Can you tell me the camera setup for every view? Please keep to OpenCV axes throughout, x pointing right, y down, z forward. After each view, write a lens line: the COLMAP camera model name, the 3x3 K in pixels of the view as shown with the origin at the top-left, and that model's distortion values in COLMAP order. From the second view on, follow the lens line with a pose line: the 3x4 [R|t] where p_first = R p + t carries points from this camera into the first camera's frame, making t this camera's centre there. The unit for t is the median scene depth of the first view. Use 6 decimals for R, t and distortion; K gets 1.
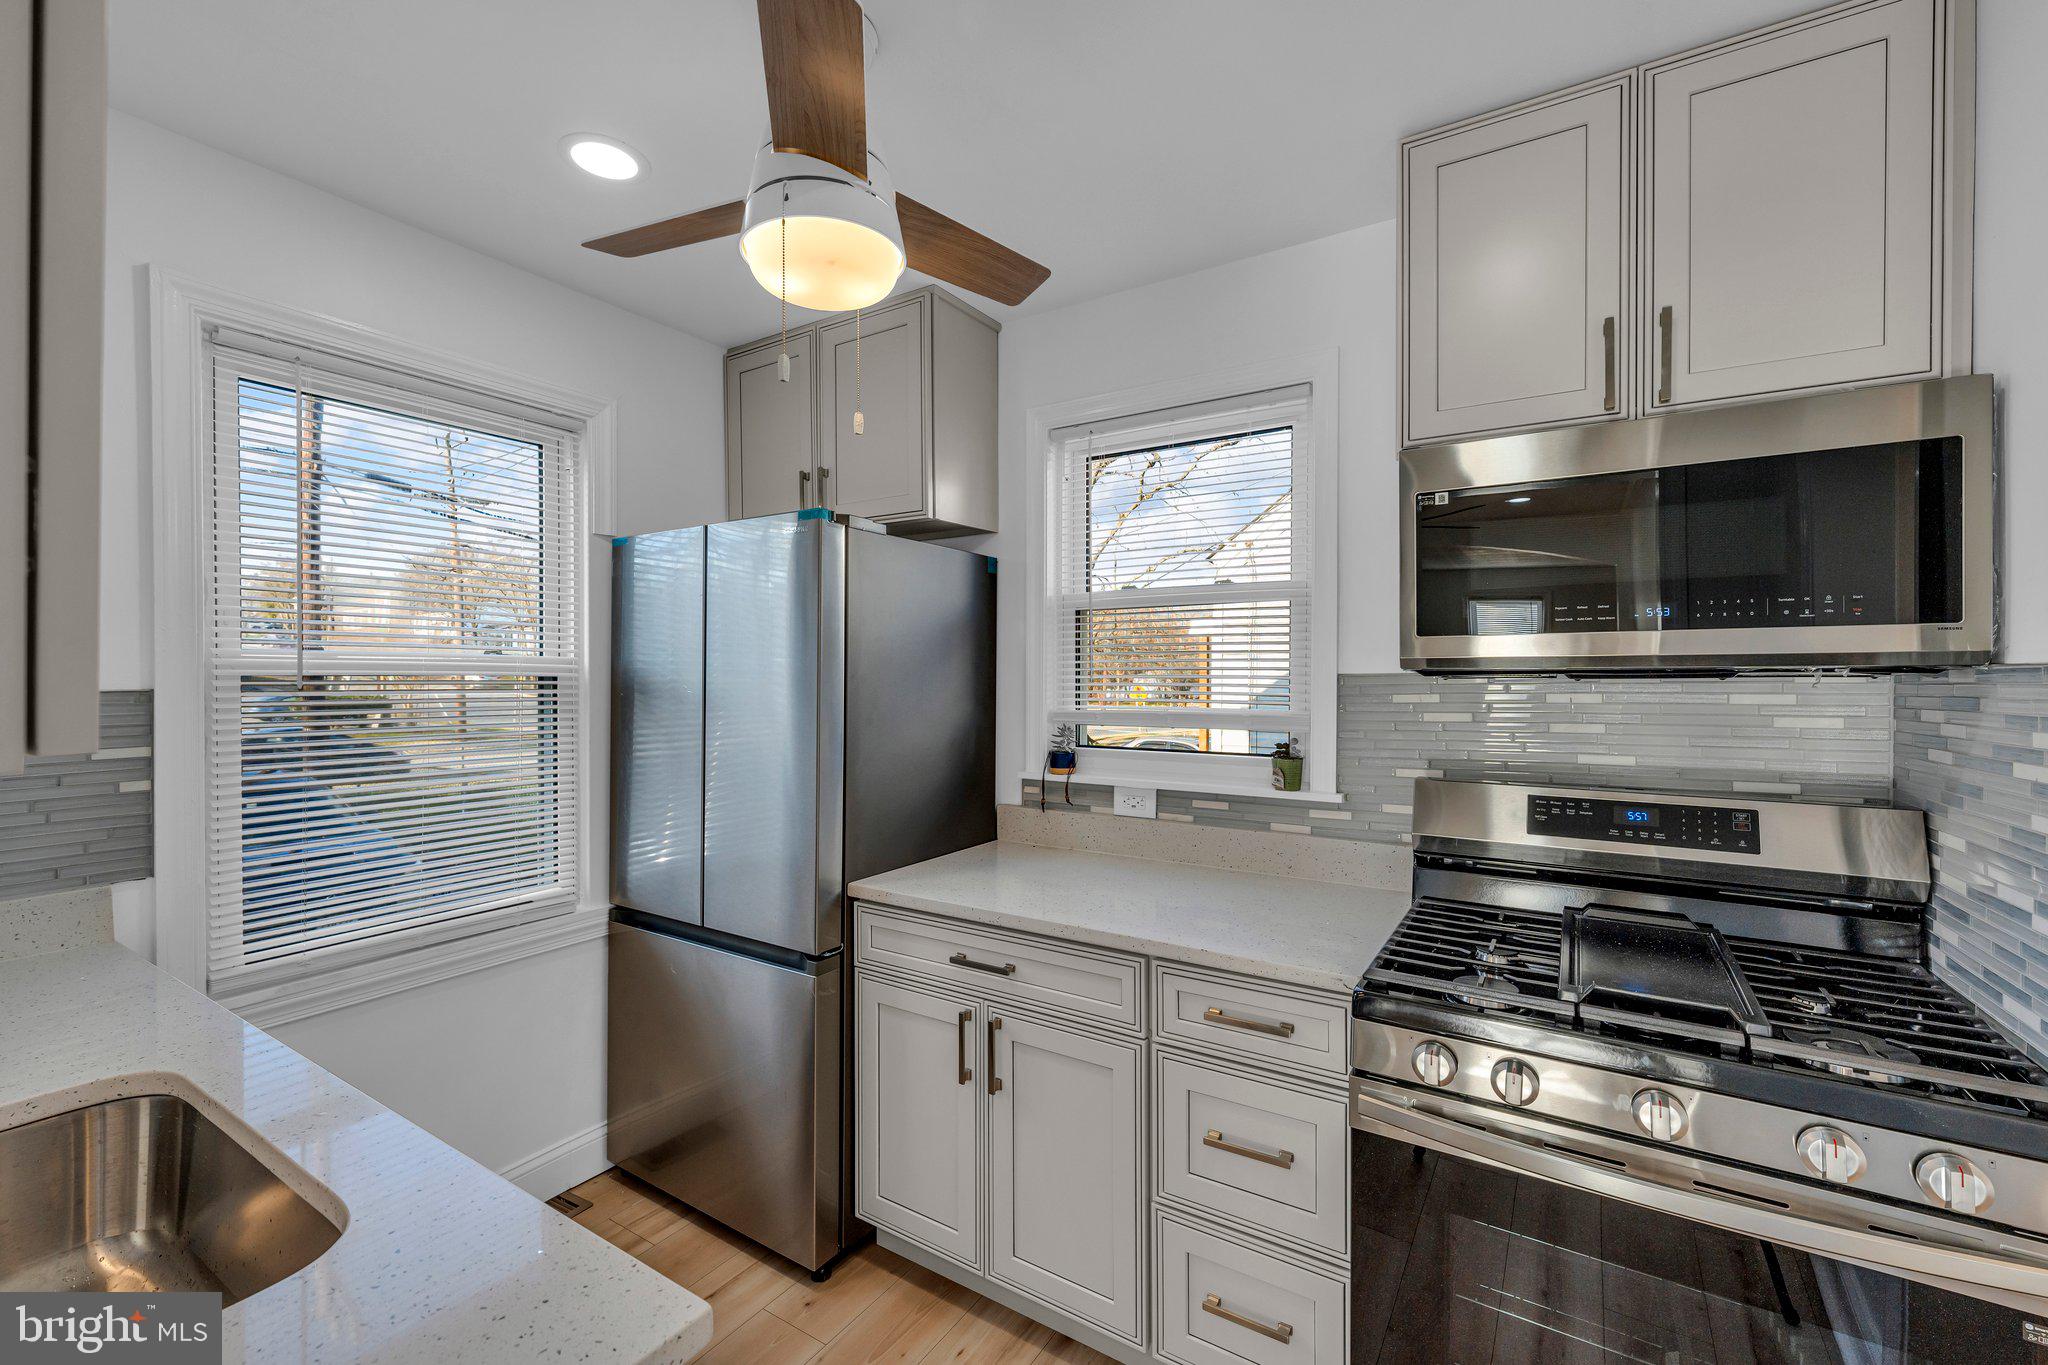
lens RADIAL K [[851.9, 0, 1020.6], [0, 851.9, 678.3], [0, 0, 1]] dist [-0.000431, -0.000065]
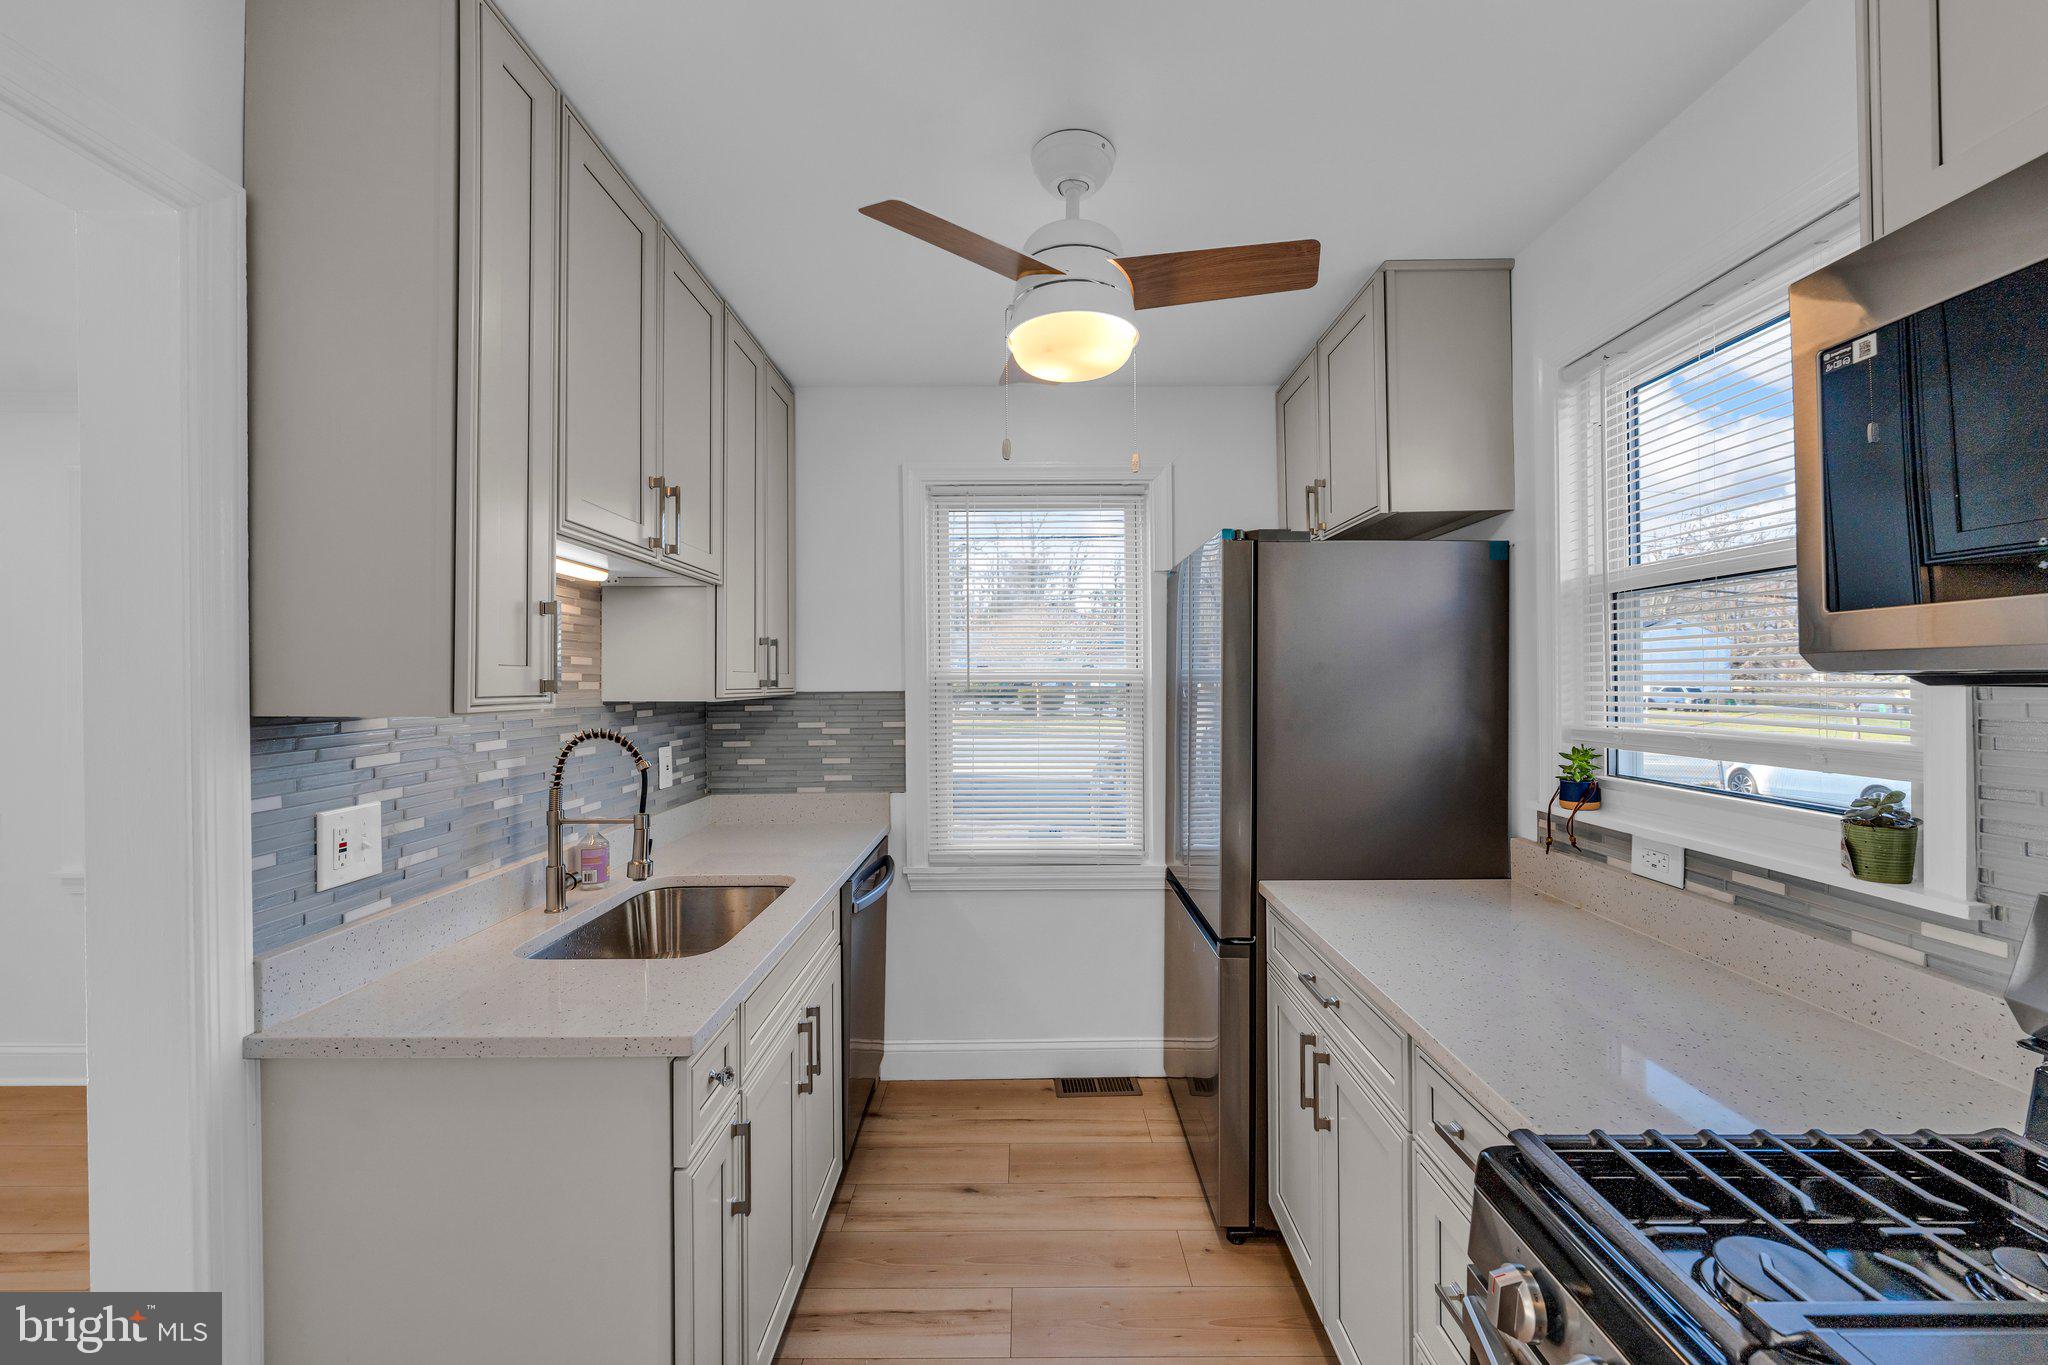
lens RADIAL K [[803.8, 0, 1022.2], [0, 803.8, 677.6], [0, 0, 1]] dist [-0.000900, -0.000070]
pose [[0.535076, -0.005507, -0.844786, 0.408453], [0.001881, 0.999984, -0.005328, -0.003886], [0.844802, 0.001262, 0.535078, 0.190378]]
